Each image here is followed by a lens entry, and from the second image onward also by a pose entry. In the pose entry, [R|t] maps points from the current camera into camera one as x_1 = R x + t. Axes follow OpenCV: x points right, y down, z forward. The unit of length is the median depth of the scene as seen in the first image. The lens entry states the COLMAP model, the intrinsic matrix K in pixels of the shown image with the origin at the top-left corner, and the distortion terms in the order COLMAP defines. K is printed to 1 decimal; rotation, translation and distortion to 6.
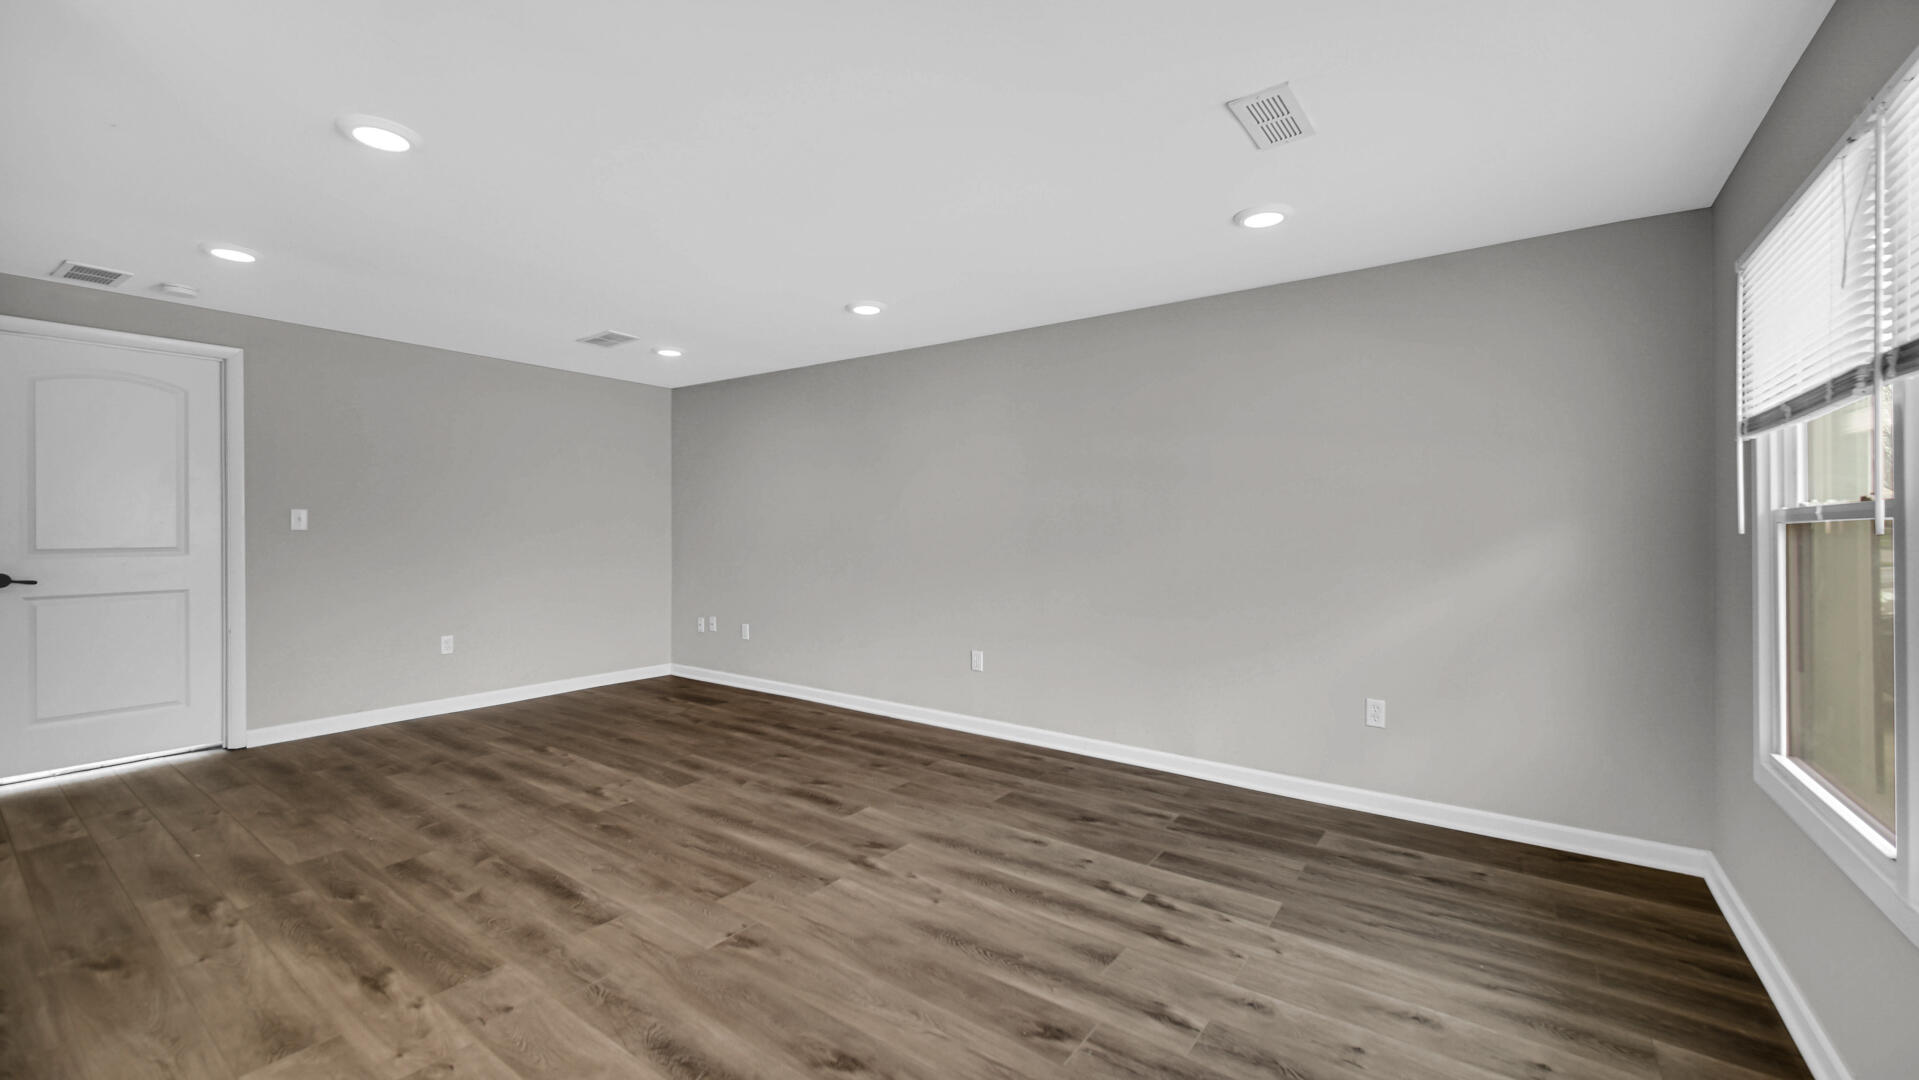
lens RADIAL K [[766.7, 0, 956.3], [0, 766.7, 528.5], [0, 0, 1]] dist [-0.001588, -0.000056]
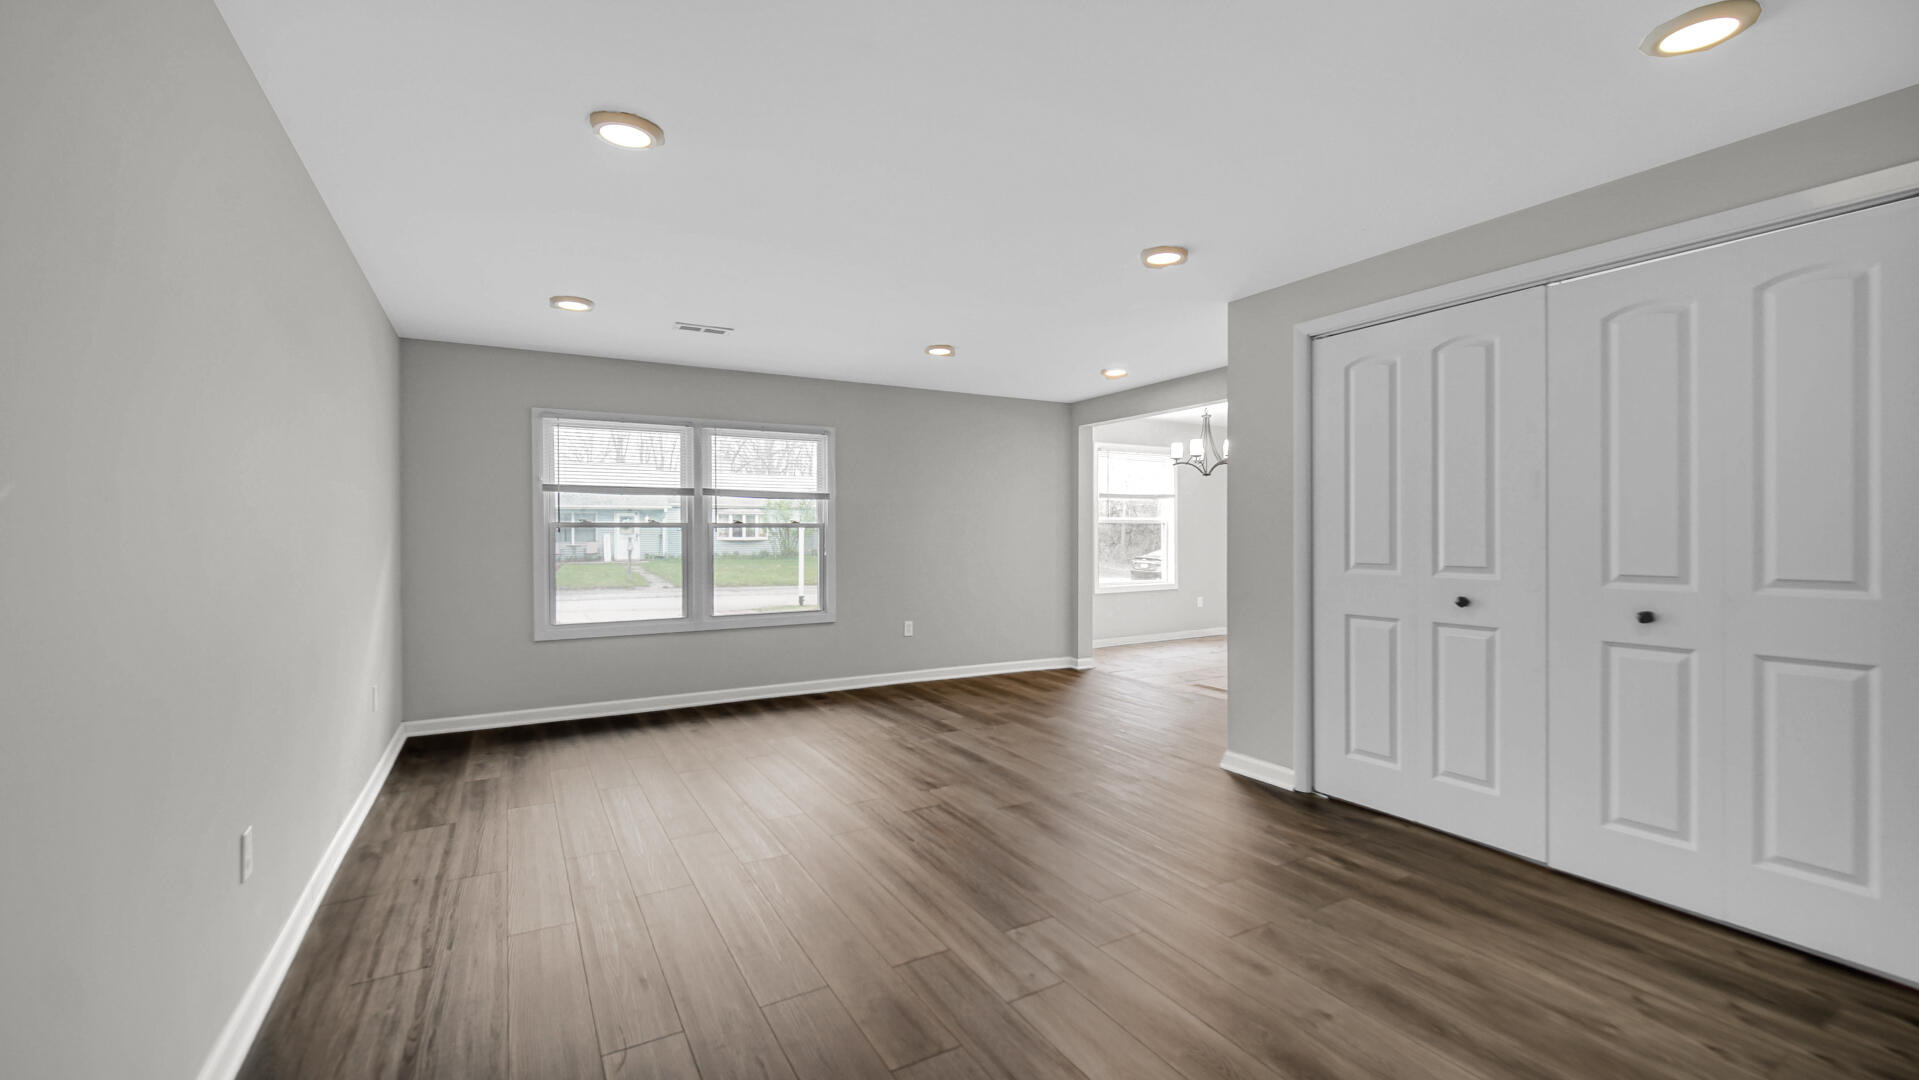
lens RADIAL K [[766.7, 0, 956.3], [0, 766.7, 528.5], [0, 0, 1]] dist [-0.001588, -0.000056]
pose [[-0.914351, -0.001556, 0.404919, -0.796272], [-0.004192, 0.999975, -0.005624, 0.000869], [-0.404901, -0.006839, -0.914335, 2.002331]]
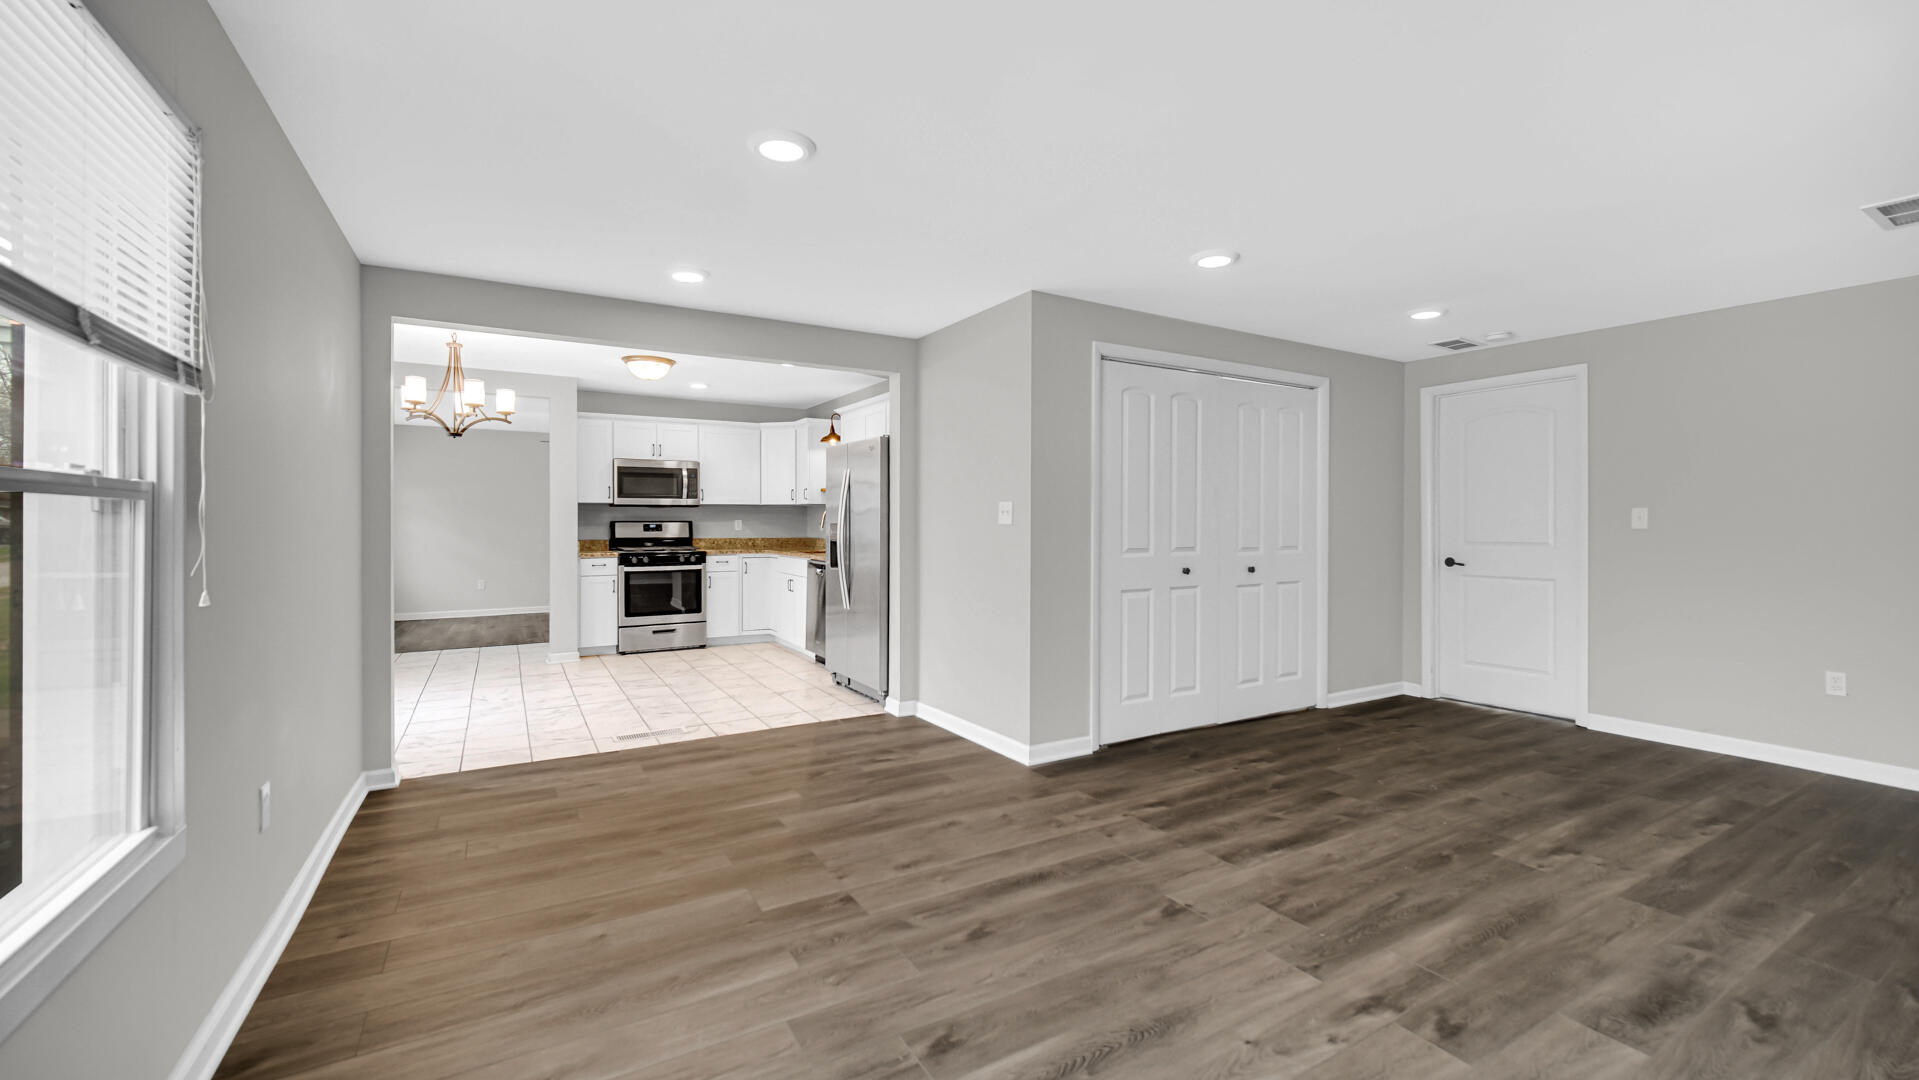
lens RADIAL K [[766.7, 0, 956.3], [0, 766.7, 528.5], [0, 0, 1]] dist [-0.001588, -0.000056]
pose [[-0.401759, -0.000846, -0.915745, 0.663362], [-0.003209, 0.999995, 0.000484, 0.005276], [0.915740, 0.003133, -0.401760, 0.926889]]
